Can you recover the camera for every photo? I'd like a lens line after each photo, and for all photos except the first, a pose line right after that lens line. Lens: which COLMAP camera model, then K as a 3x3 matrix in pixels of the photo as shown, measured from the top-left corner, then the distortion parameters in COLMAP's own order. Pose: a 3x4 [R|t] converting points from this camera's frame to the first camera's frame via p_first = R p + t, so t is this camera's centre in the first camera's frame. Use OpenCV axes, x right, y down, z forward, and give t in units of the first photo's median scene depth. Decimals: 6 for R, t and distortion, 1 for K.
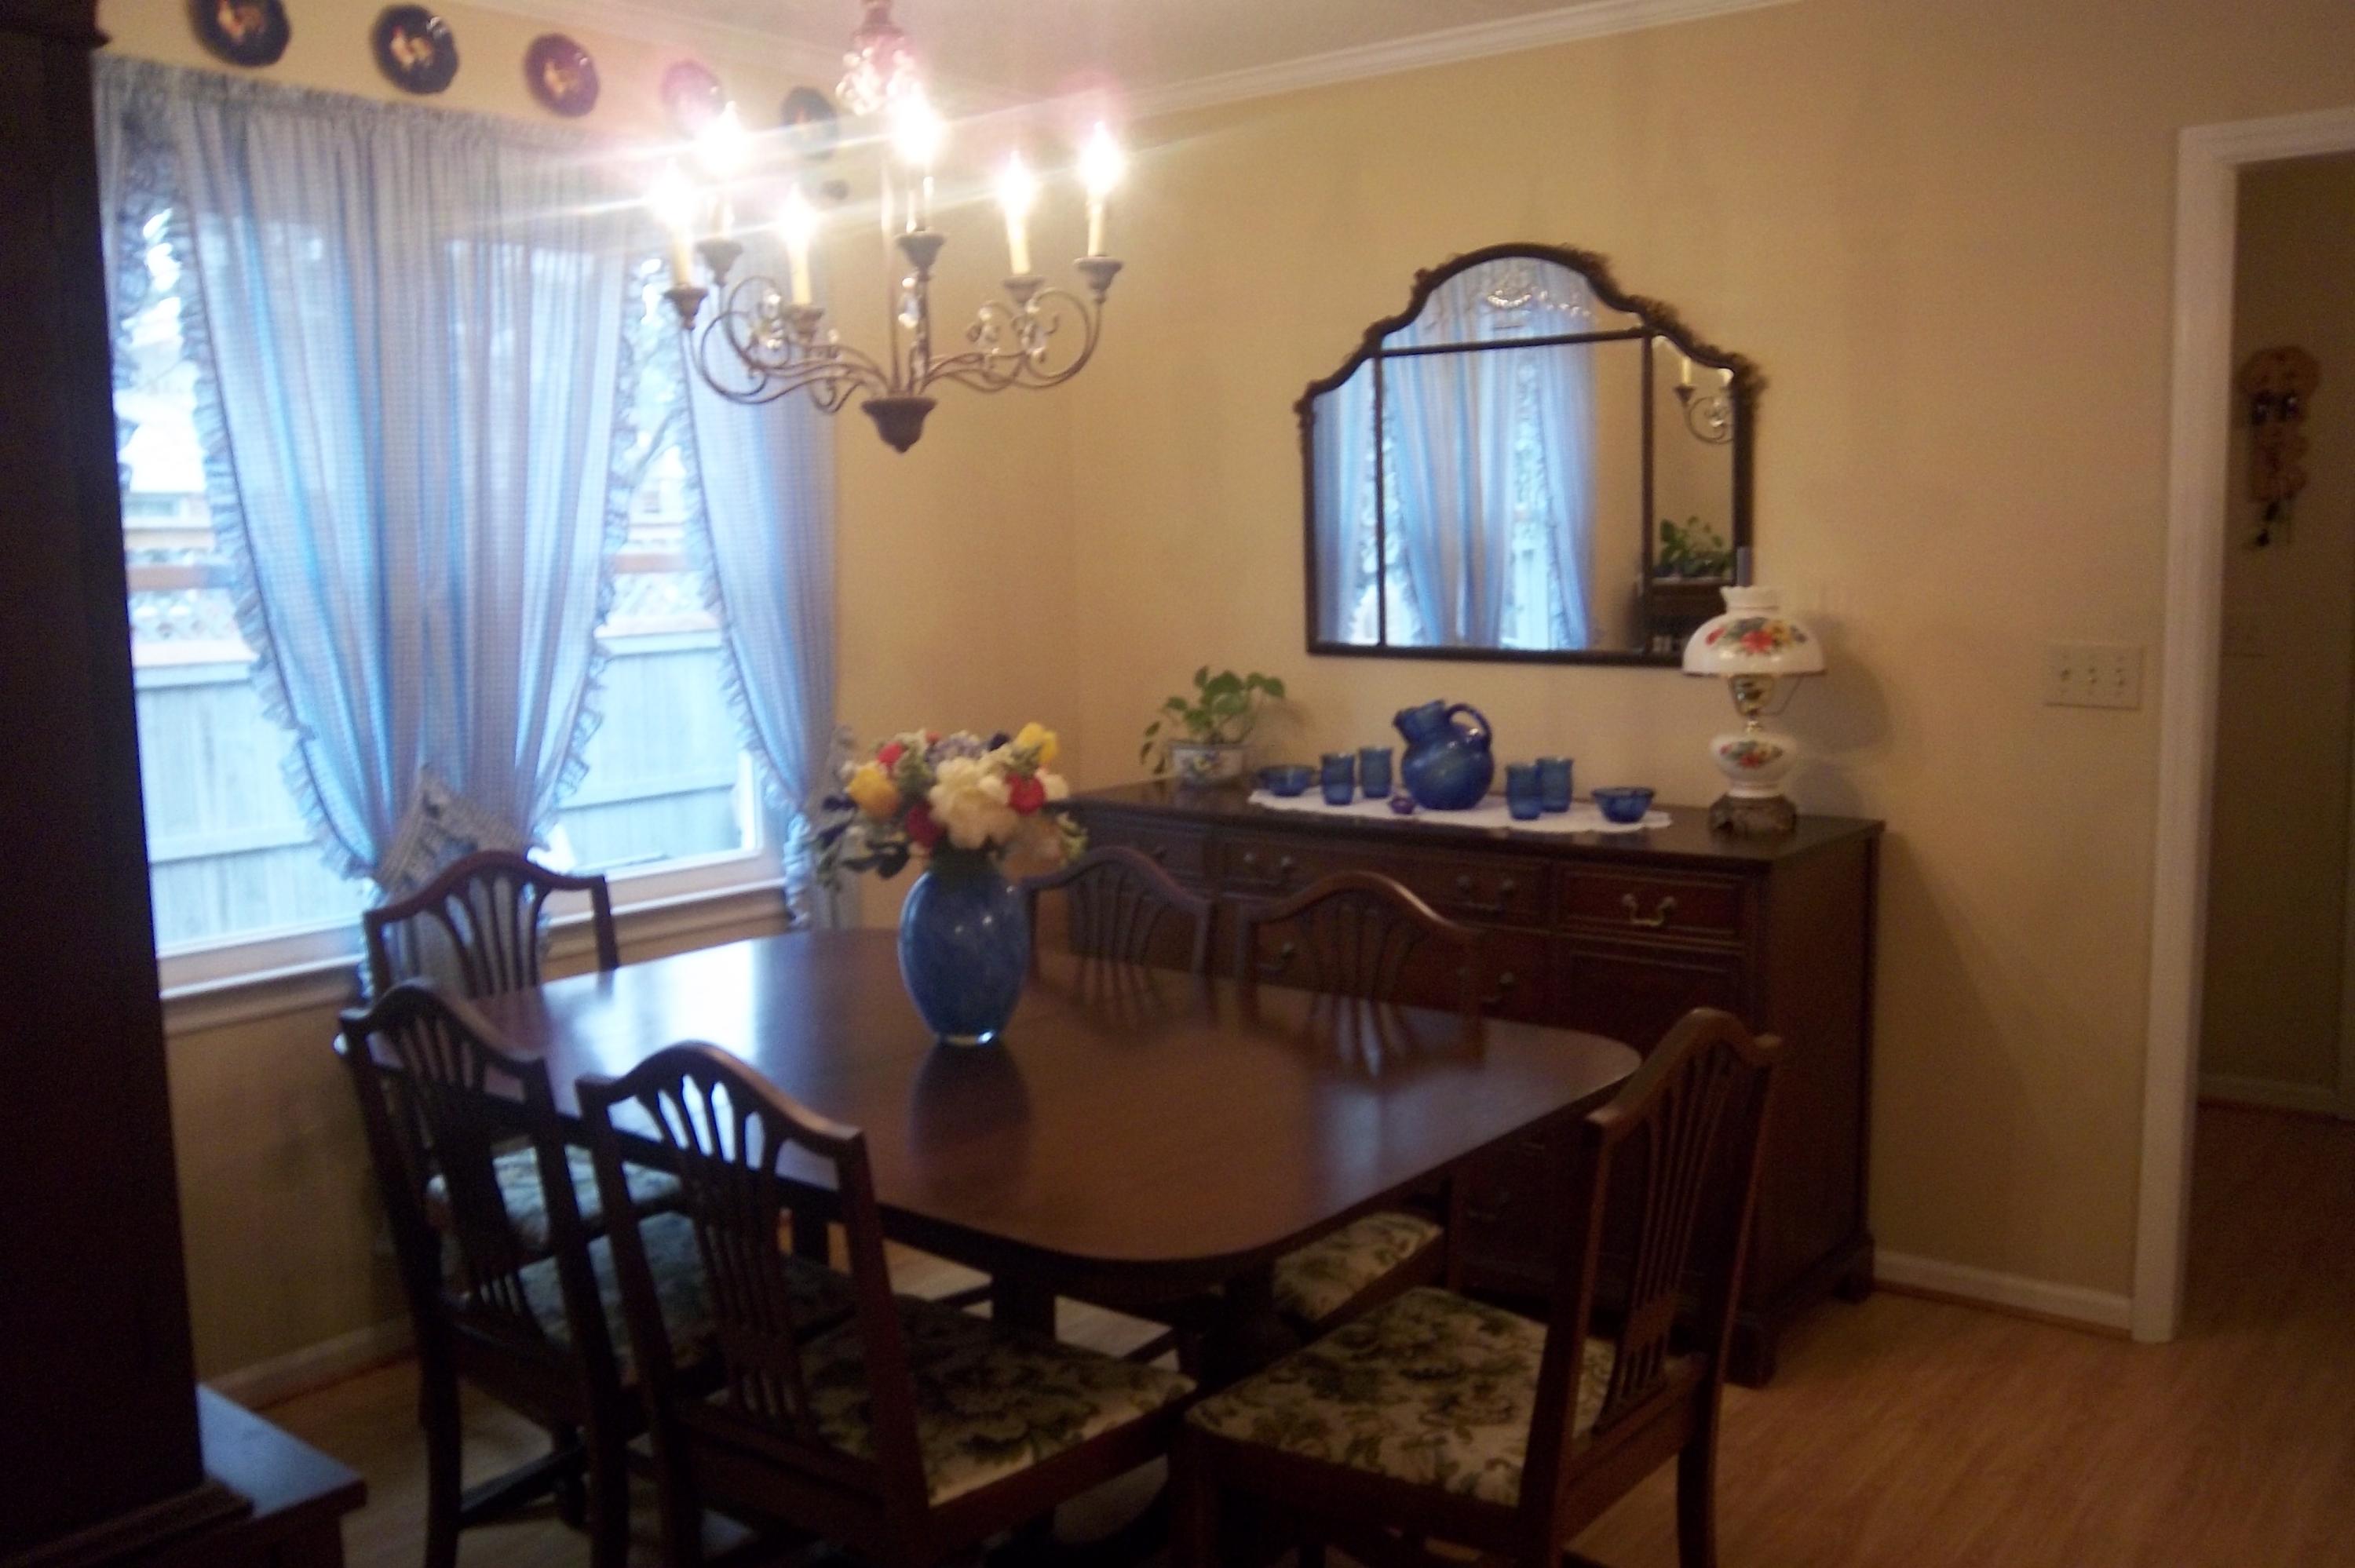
lens RADIAL K [[2005.2, 0, 1202.4], [0, 2005.2, 781.7], [0, 0, 1]] dist [-0.103527, 0.084369]
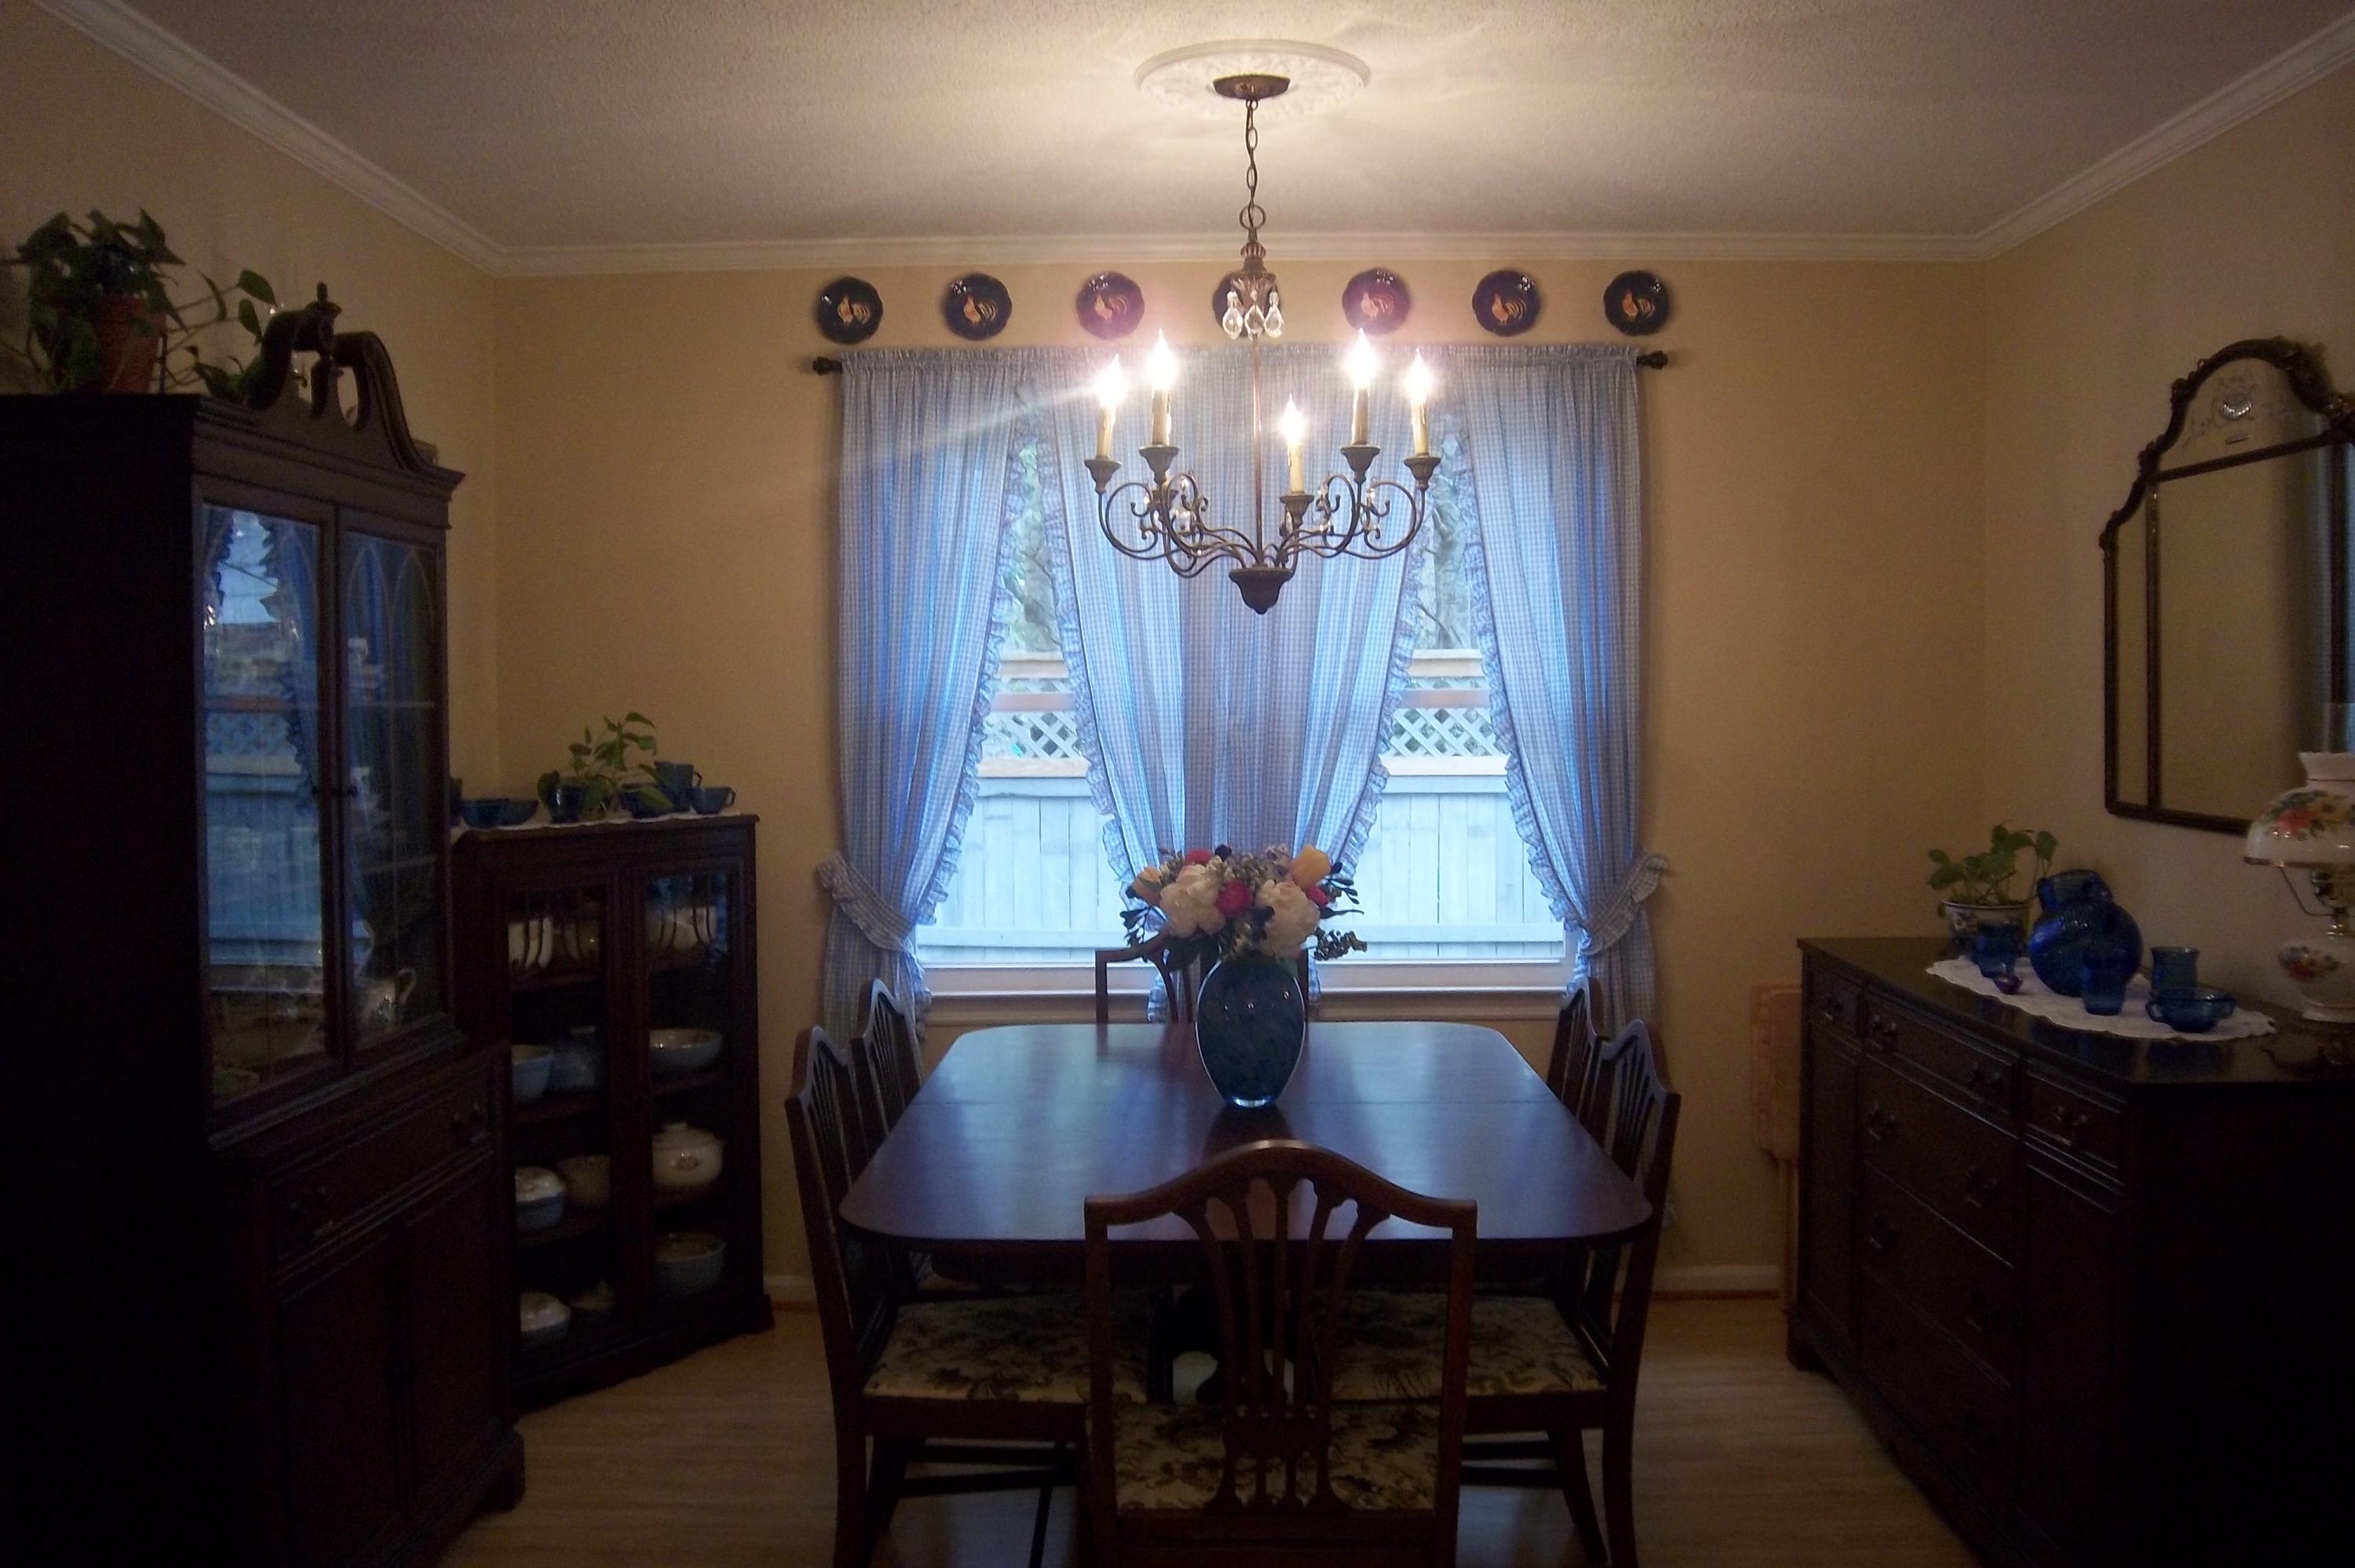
lens RADIAL K [[1982.6, 0, 1177.5], [0, 1982.6, 784.0], [0, 0, 1]] dist [-0.098565, 0.000012]
pose [[0.612545, 0.047937, -0.788981, 0.635838], [-0.097797, 0.995086, -0.015468, -0.030539], [0.784362, 0.086635, 0.614223, 0.187346]]
